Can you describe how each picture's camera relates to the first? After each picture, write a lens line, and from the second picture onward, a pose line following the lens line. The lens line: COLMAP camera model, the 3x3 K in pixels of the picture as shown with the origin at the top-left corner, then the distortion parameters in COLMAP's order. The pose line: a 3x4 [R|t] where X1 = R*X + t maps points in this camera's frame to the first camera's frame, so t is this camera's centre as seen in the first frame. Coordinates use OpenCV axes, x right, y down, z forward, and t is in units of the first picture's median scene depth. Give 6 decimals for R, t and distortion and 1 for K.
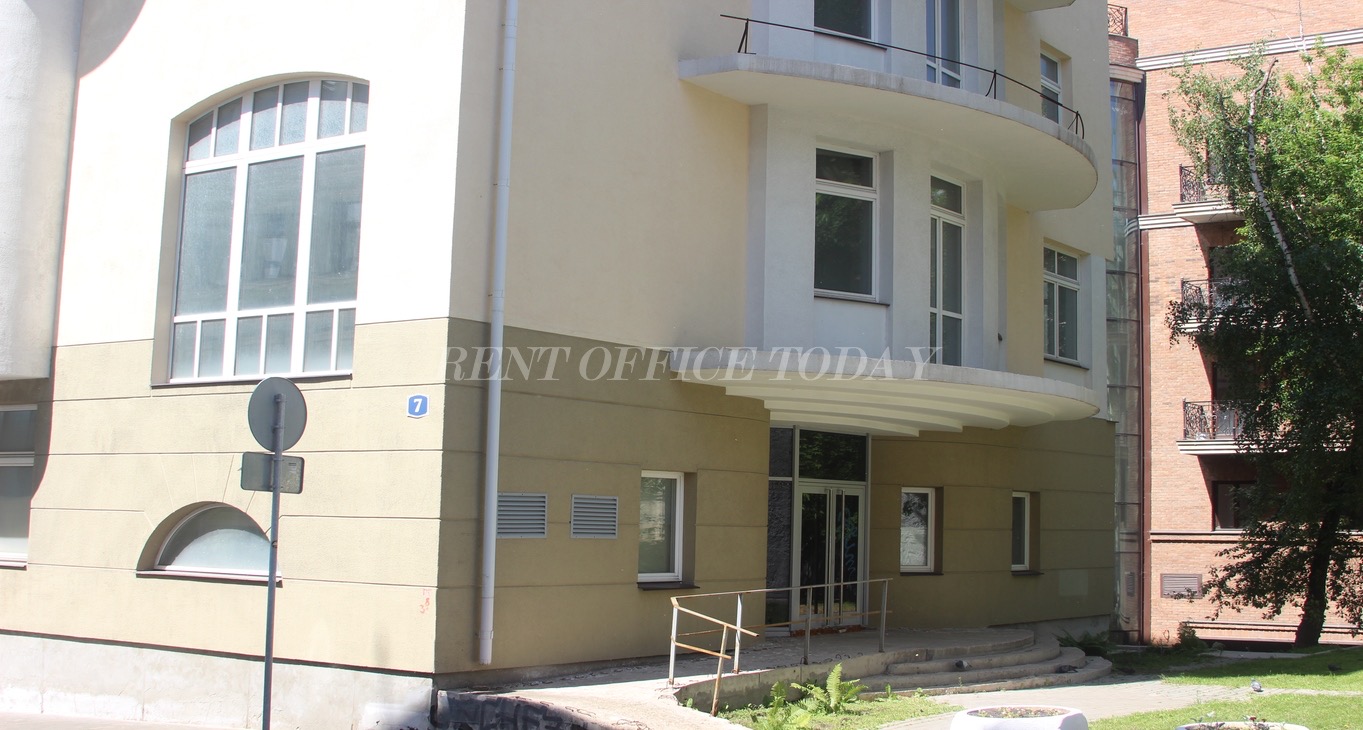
lens RADIAL K [[1562.9, 0, 583.4], [0, 1562.9, 258.7], [0, 0, 1]] dist [-0.107088, 0.038082]
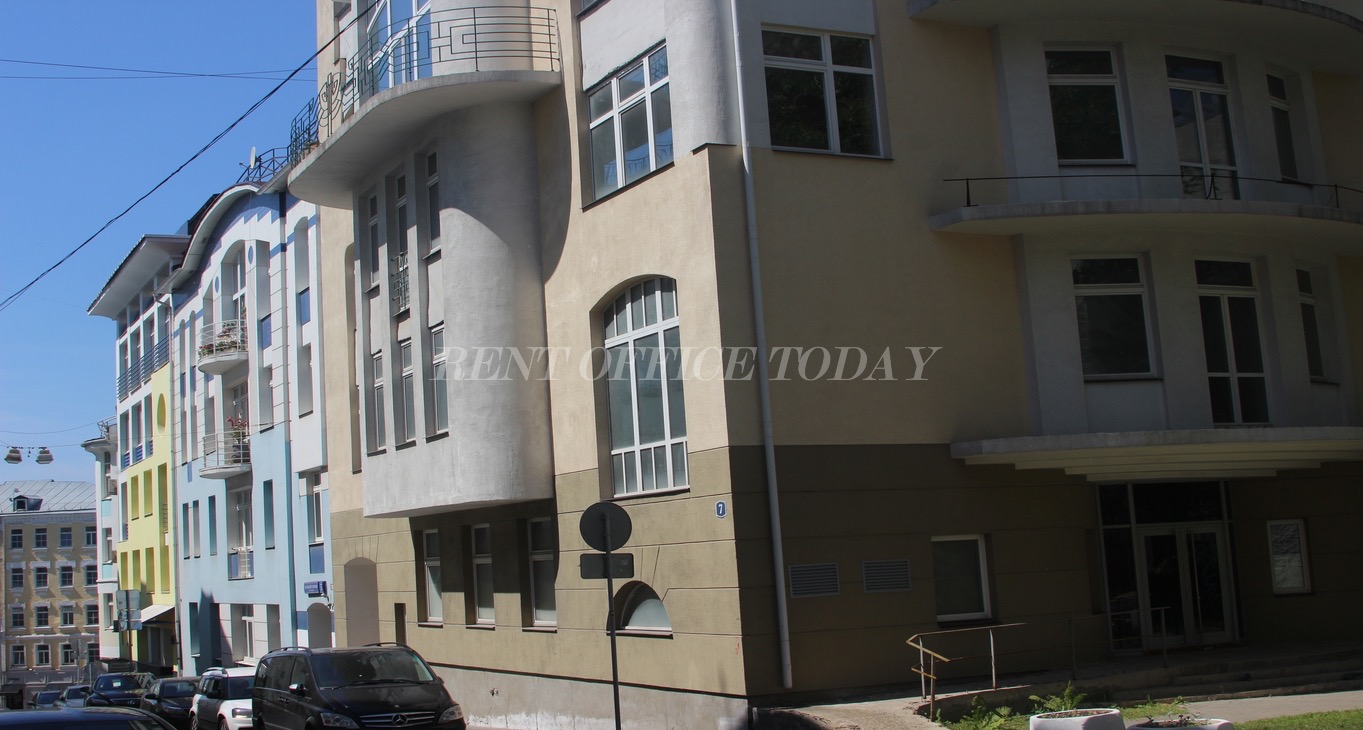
lens RADIAL K [[1510.9, 0, 681.5], [0, 1510.9, 365.0], [0, 0, 1]] dist [-0.120232, 0.035995]
pose [[0.901446, -0.114207, -0.417554, 0.364983], [0.131548, 0.991226, 0.012882, -0.047569], [0.412419, -0.066541, 0.908561, -0.206793]]
